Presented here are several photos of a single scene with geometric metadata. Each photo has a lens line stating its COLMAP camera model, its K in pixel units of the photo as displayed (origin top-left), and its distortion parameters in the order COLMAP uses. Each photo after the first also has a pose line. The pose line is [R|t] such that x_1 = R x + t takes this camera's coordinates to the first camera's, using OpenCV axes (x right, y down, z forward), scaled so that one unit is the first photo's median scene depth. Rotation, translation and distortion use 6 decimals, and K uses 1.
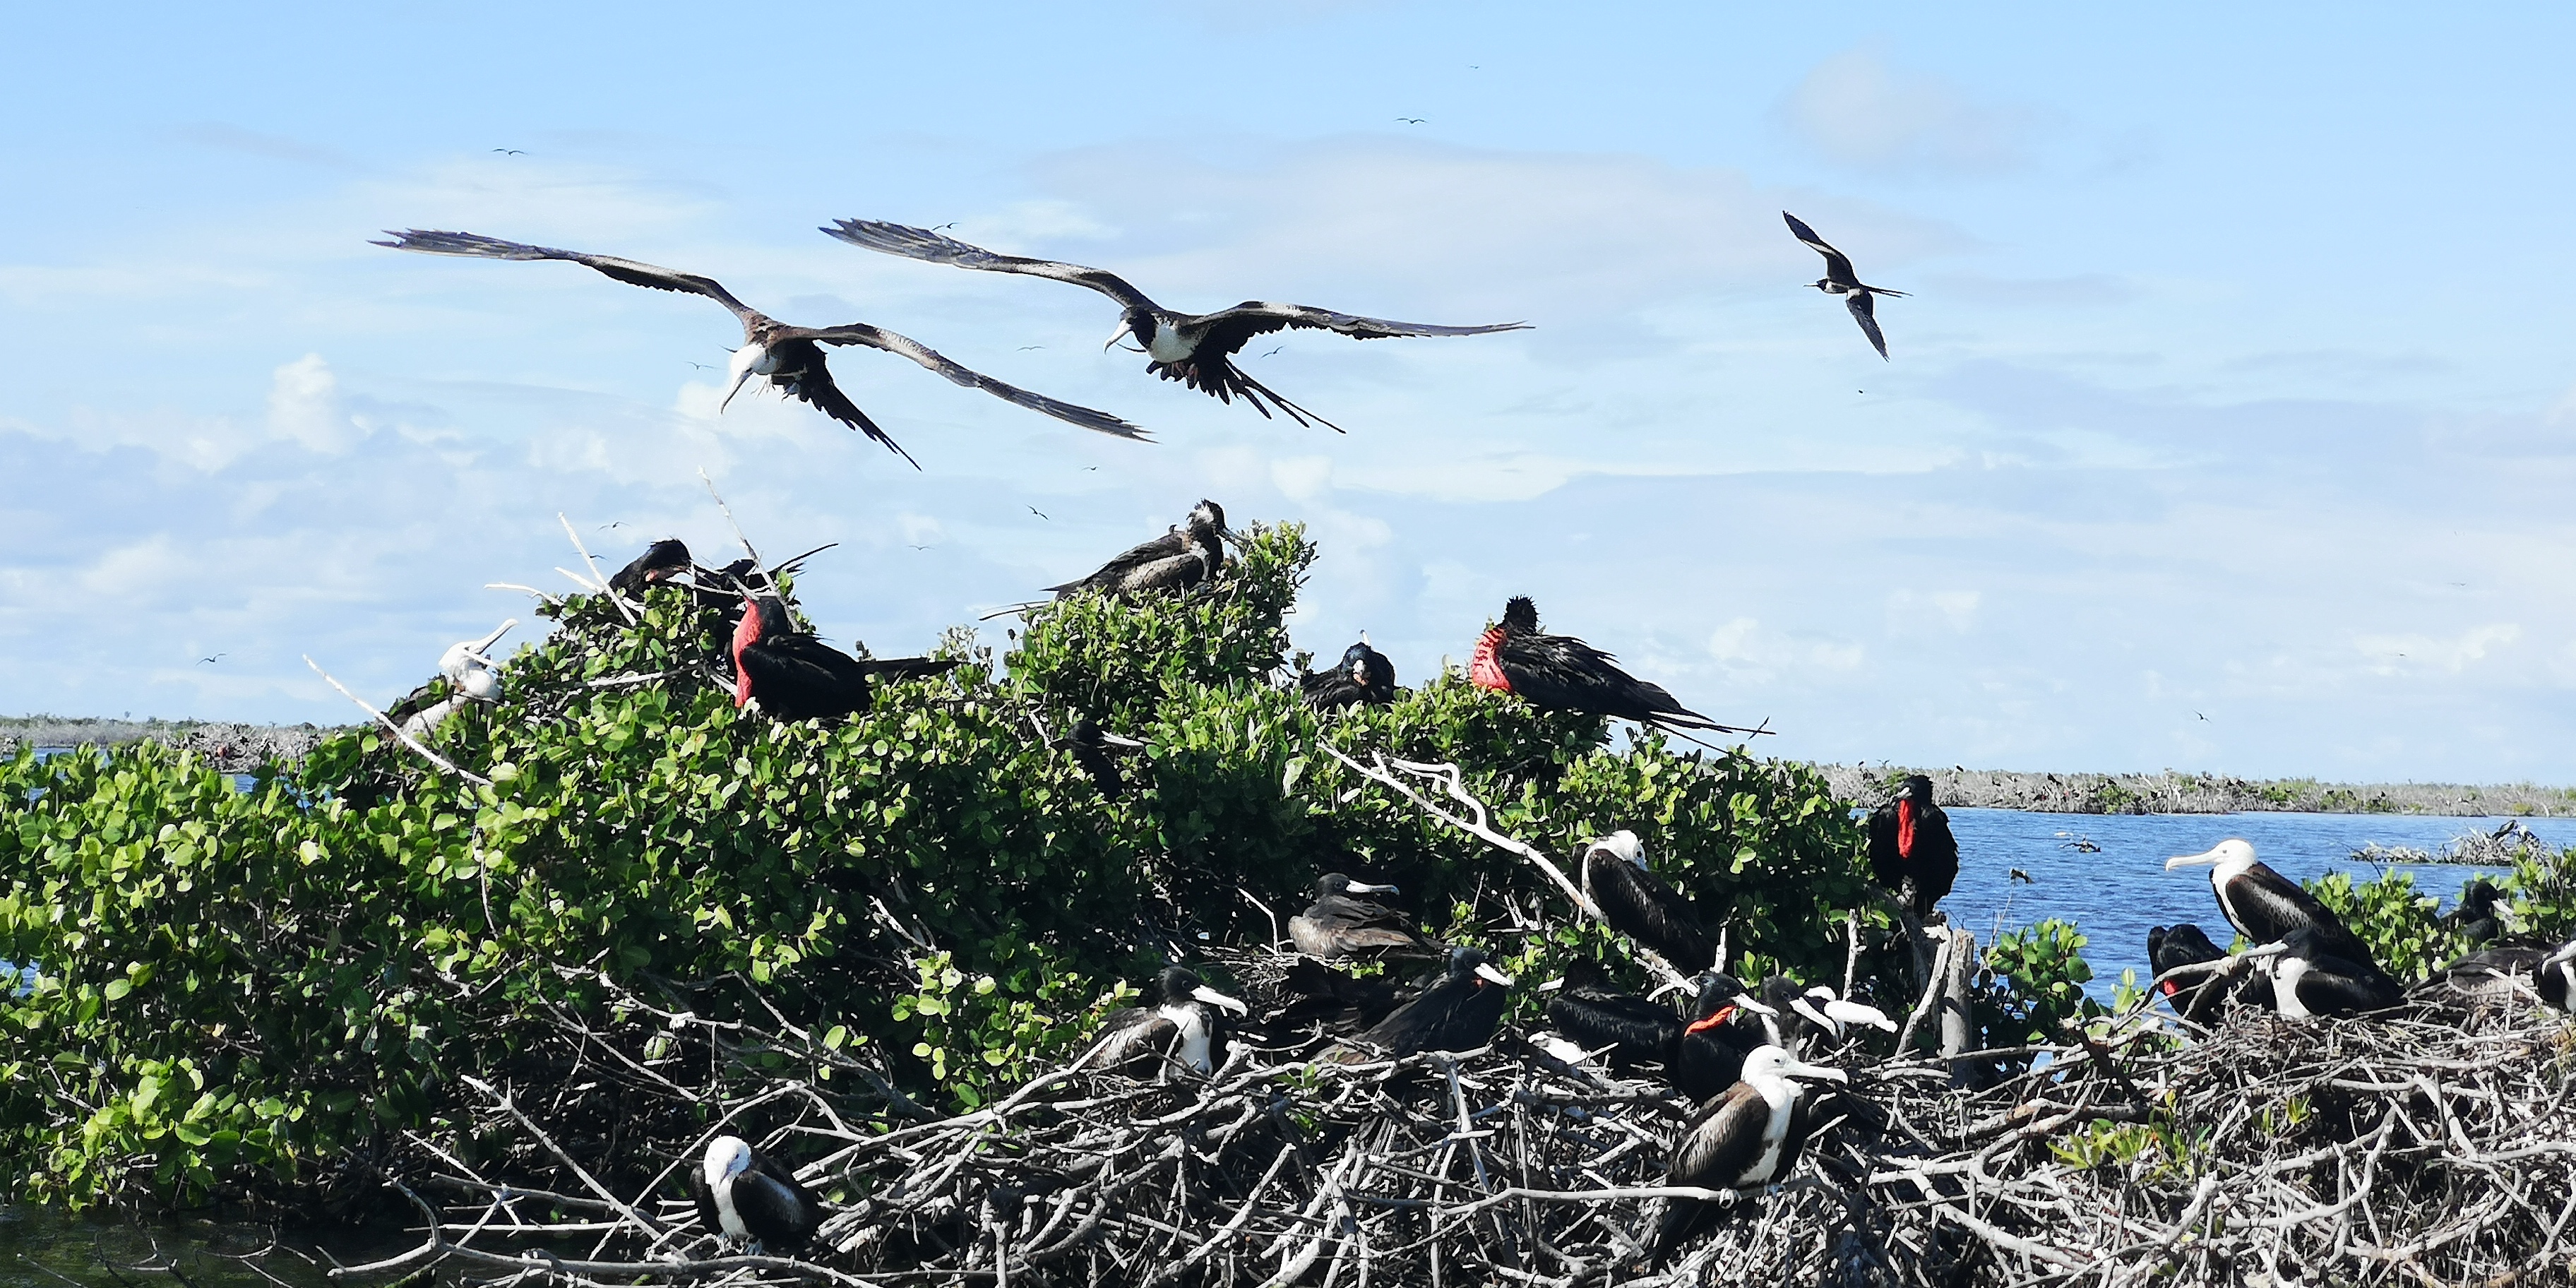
lens RADIAL K [[5736.7, 0, 1293.7], [0, 5736.7, 726.5], [0, 0, 1]] dist [0.435971, 0.189686]
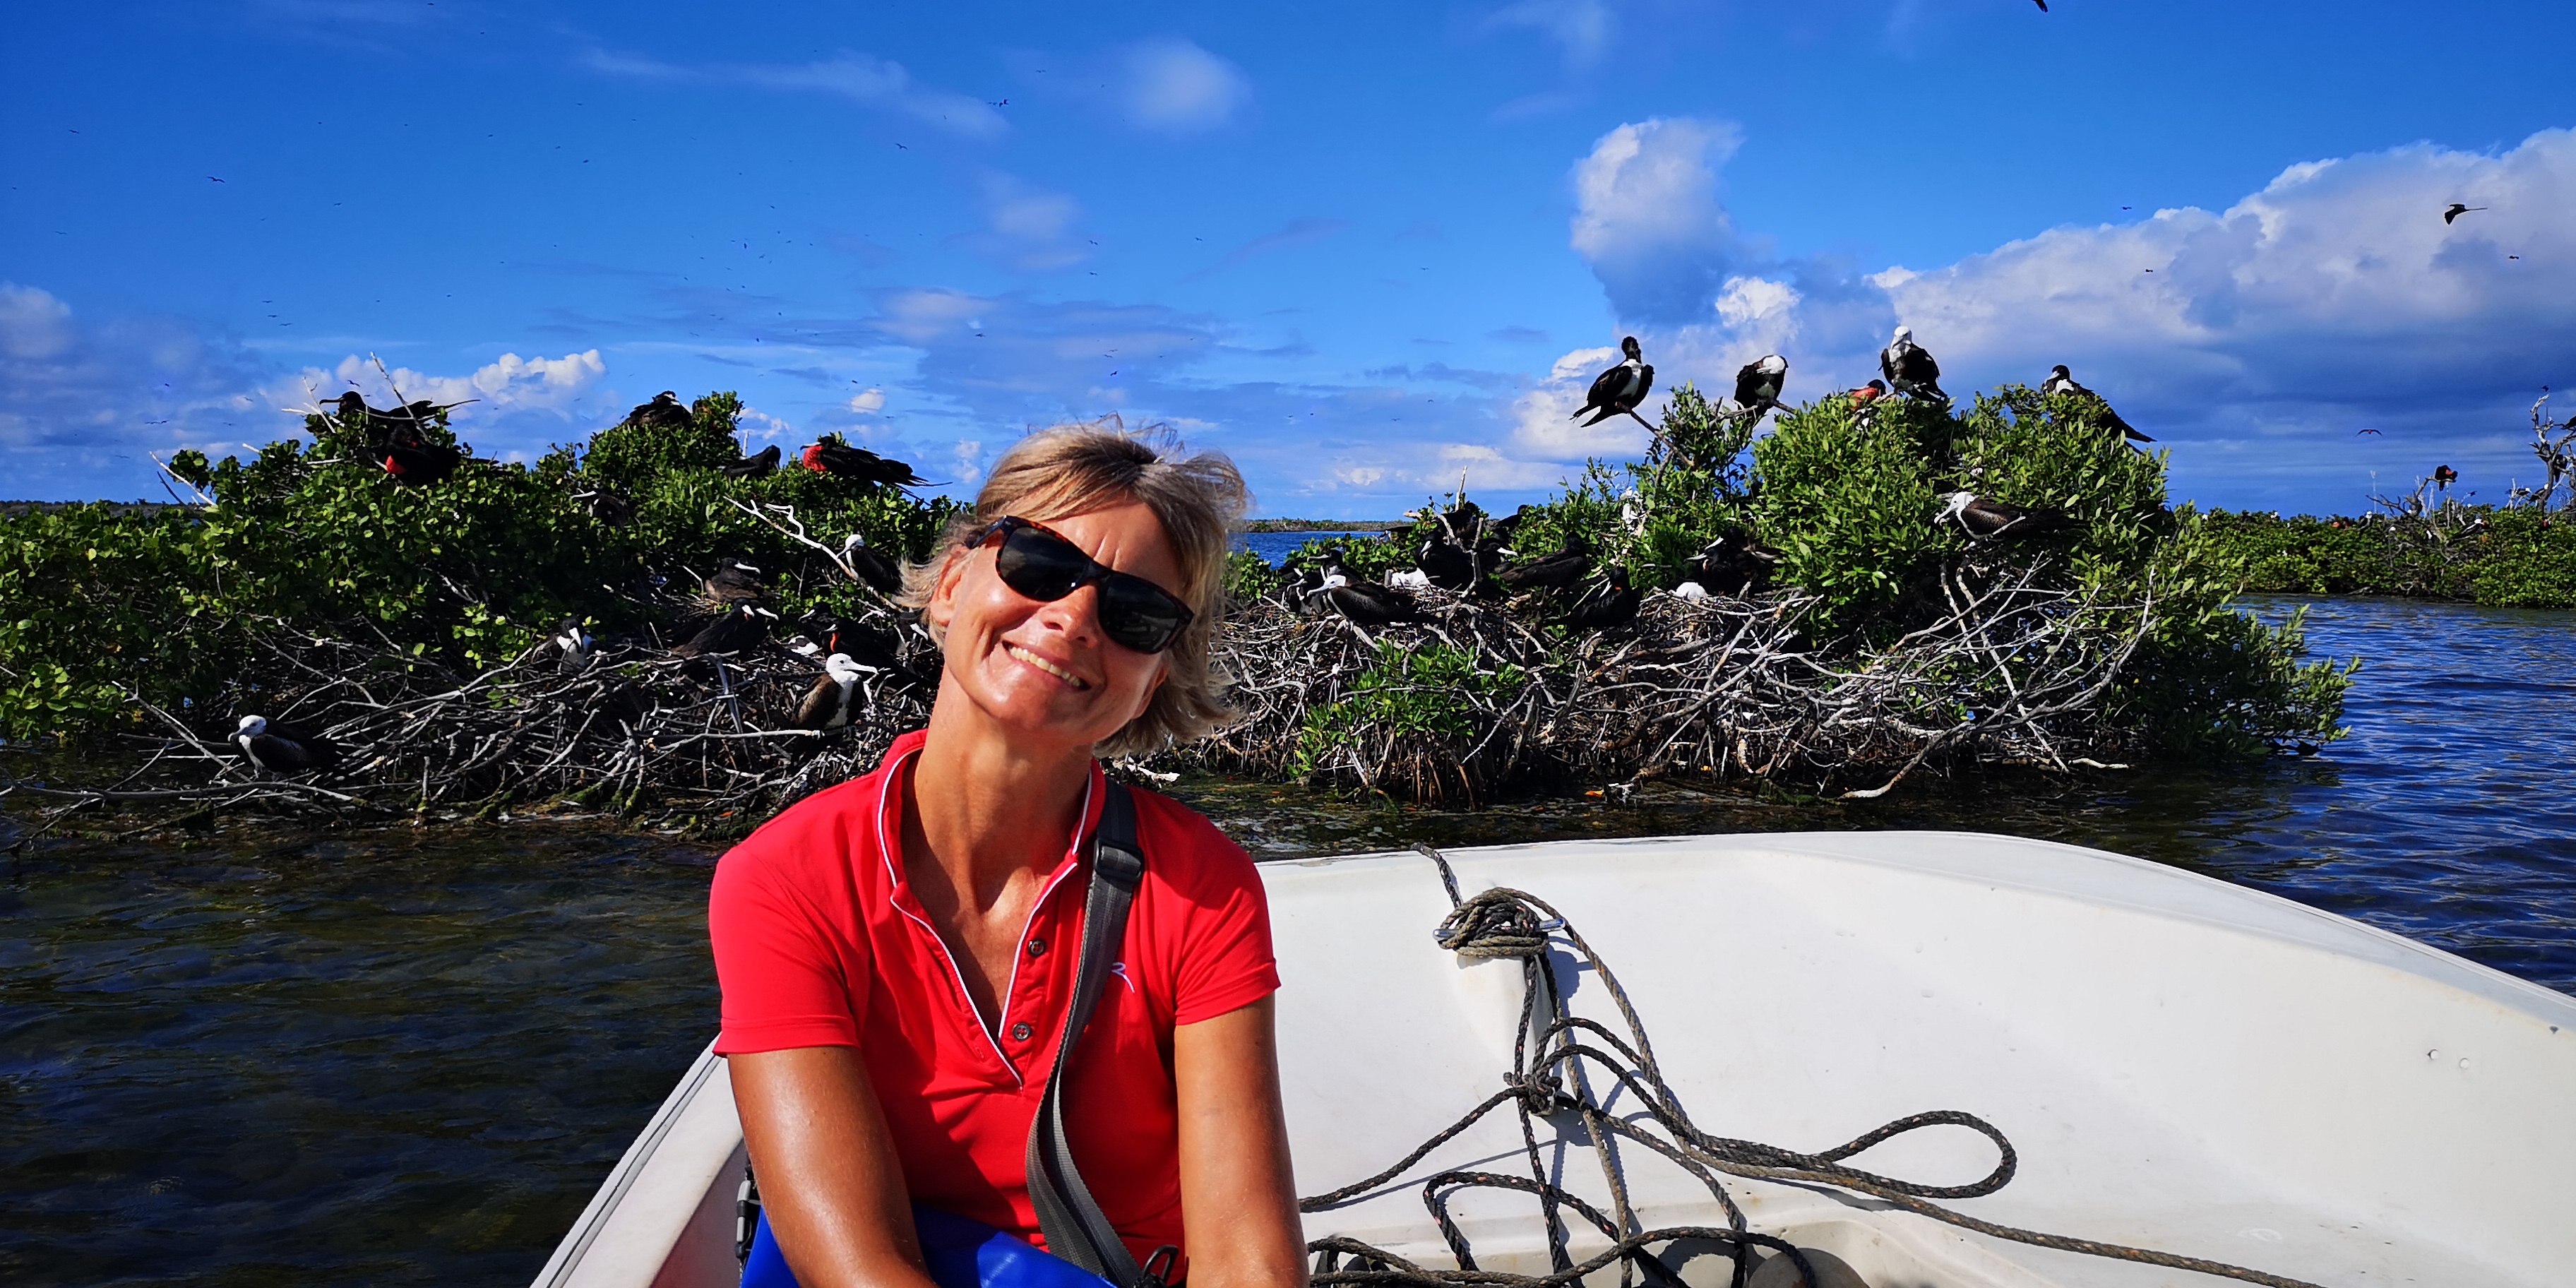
lens RADIAL K [[1898.0, 0, 1288.0], [0, 1898.0, 644.0], [0, 0, 1]] dist [0.042631, -0.002087]
pose [[0.989167, -0.022948, 0.144987, 0.102027], [0.012404, 0.997239, 0.073213, 0.008249], [-0.146267, -0.070621, 0.986721, 0.292690]]
